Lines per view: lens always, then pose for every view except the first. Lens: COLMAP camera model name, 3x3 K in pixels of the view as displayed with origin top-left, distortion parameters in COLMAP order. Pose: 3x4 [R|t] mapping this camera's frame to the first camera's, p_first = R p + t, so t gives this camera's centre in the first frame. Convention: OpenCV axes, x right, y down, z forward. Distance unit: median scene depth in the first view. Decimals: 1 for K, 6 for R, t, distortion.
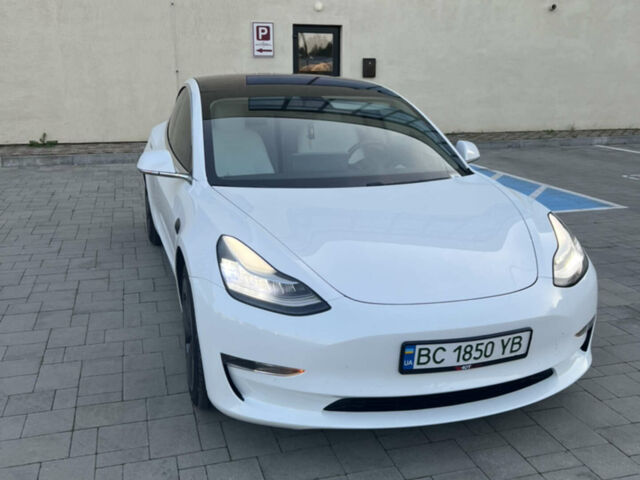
lens RADIAL K [[641.3, 0, 320.0], [0, 641.3, 240.0], [0, 0, 1]] dist [0.101942, -0.245980]
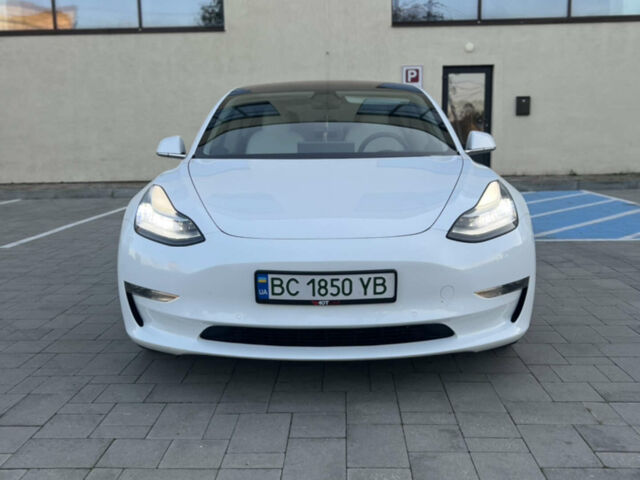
lens RADIAL K [[639.5, 0, 328.4], [0, 639.5, 239.8], [0, 0, 1]] dist [0.096817, -0.216431]
pose [[0.951493, 0.029110, -0.306289, 0.512253], [-0.057649, 0.994751, -0.084546, 0.173567], [0.302220, 0.098102, 0.948177, 0.034284]]
